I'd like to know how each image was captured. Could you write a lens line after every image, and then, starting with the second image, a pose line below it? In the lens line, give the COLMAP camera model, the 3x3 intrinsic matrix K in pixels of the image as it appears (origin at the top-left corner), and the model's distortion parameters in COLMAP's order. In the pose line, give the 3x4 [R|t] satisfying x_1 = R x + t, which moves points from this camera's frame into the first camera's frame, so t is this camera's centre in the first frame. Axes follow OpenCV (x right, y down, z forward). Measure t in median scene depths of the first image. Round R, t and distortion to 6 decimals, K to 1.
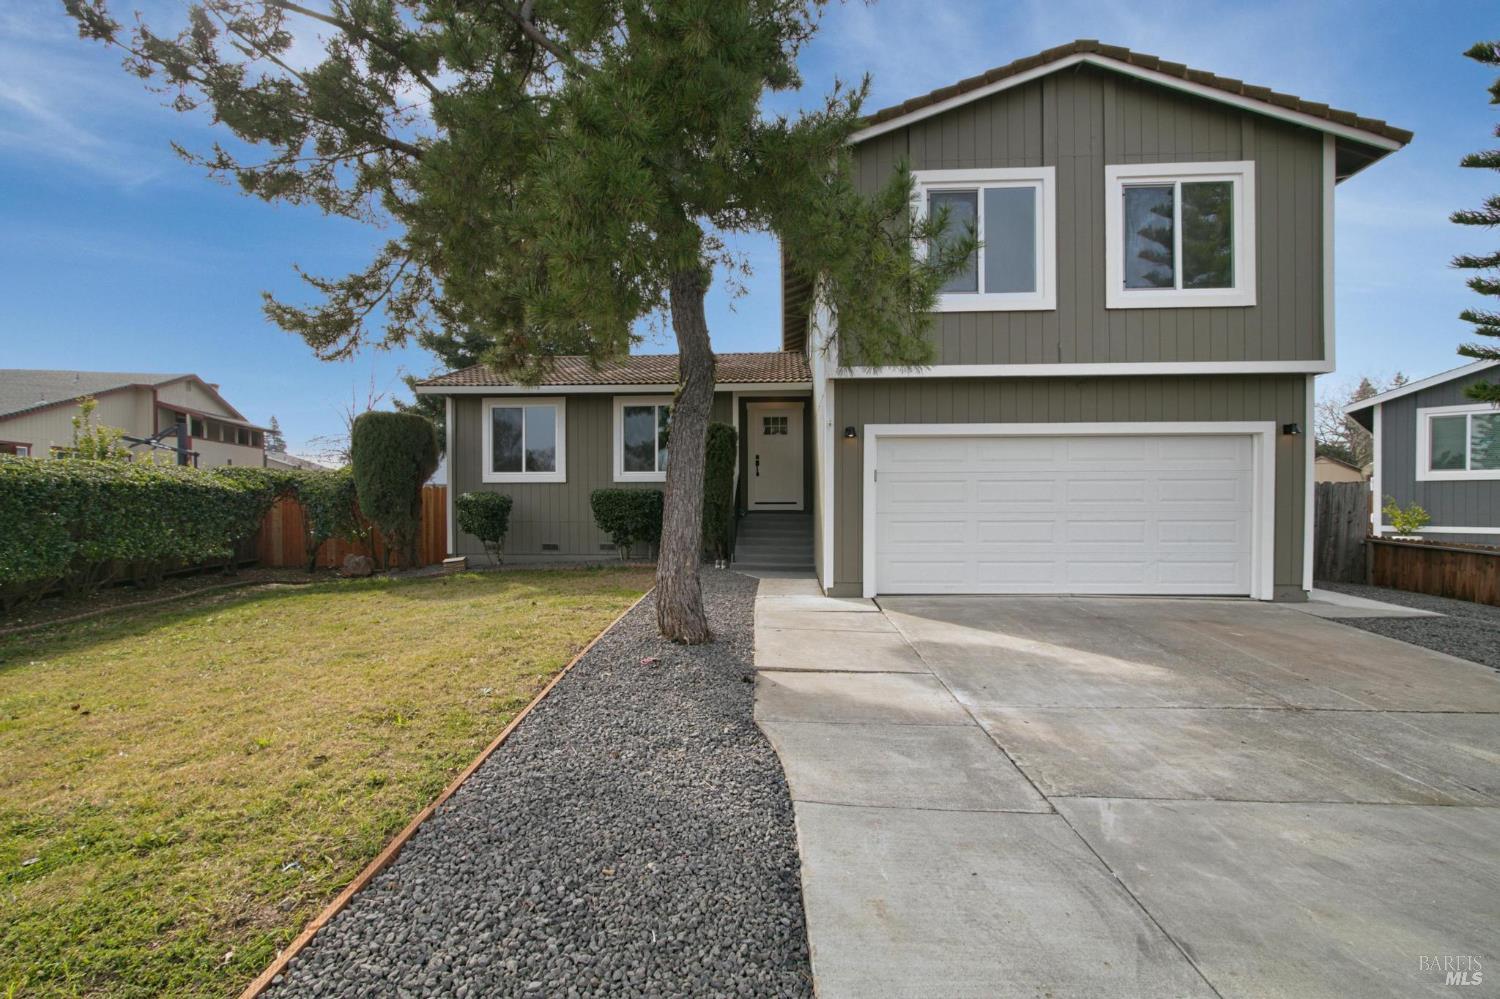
lens RADIAL K [[693.9, 0, 710.7], [0, 693.9, 500.9], [0, 0, 1]] dist [0.001010, -0.001167]
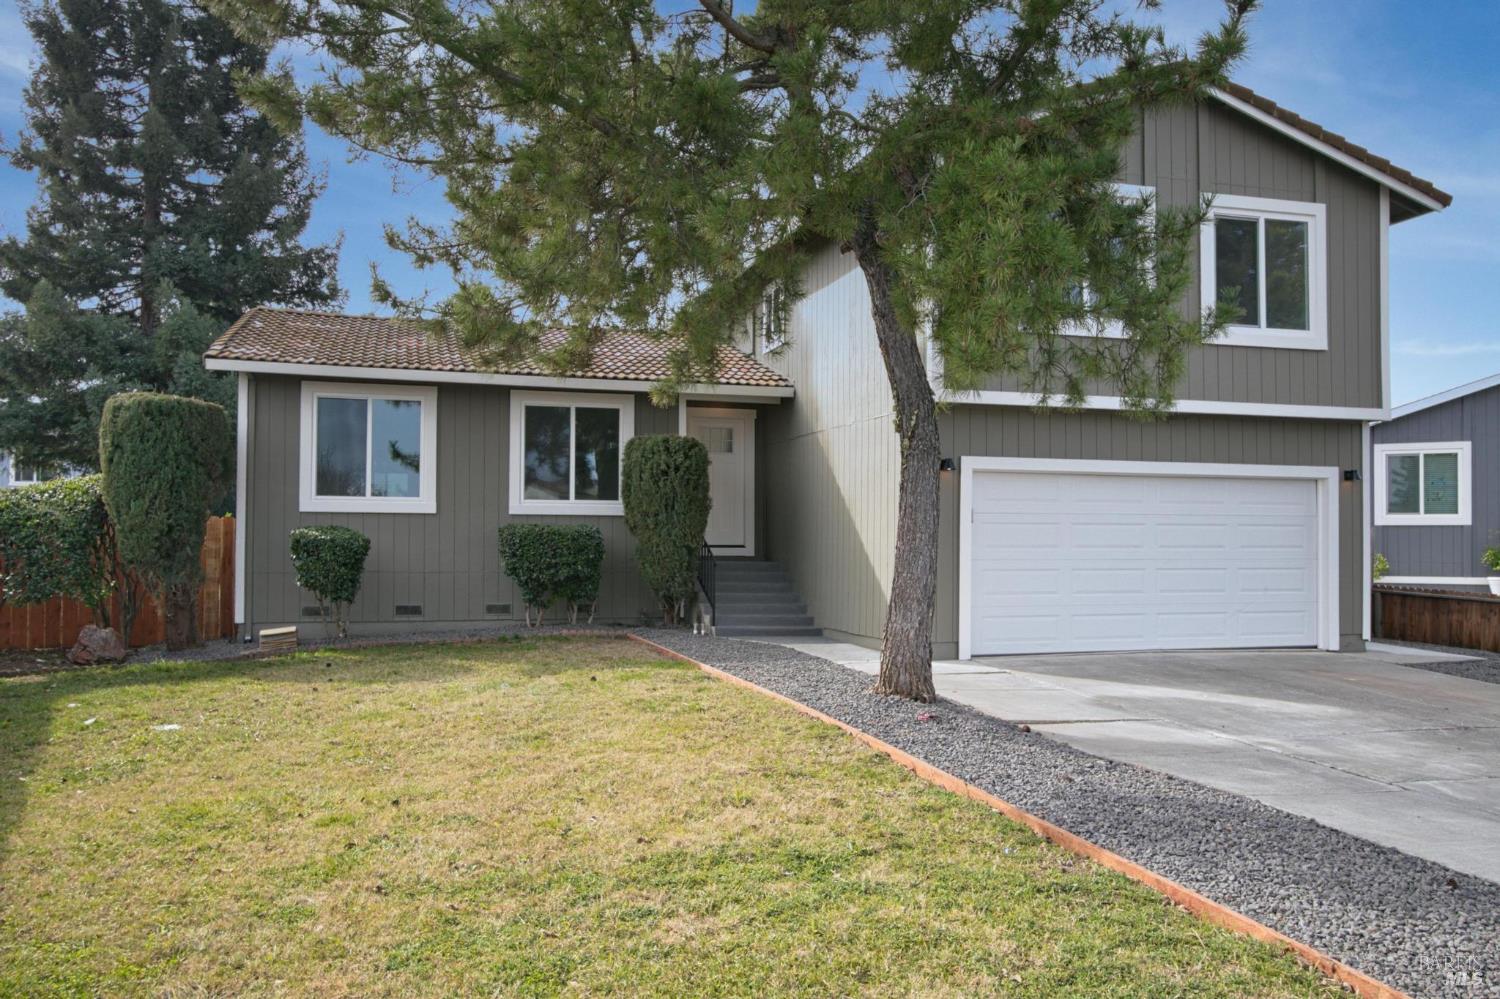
lens RADIAL K [[1109.4, 0, 750.0], [0, 1109.4, 499.5], [0, 0, 1]] dist [0.027218, 0.005569]
pose [[0.942957, 0.019554, 0.332341, -0.484272], [-0.007658, 0.999283, -0.037066, -0.003922], [-0.332827, 0.032406, 0.942431, -0.206505]]
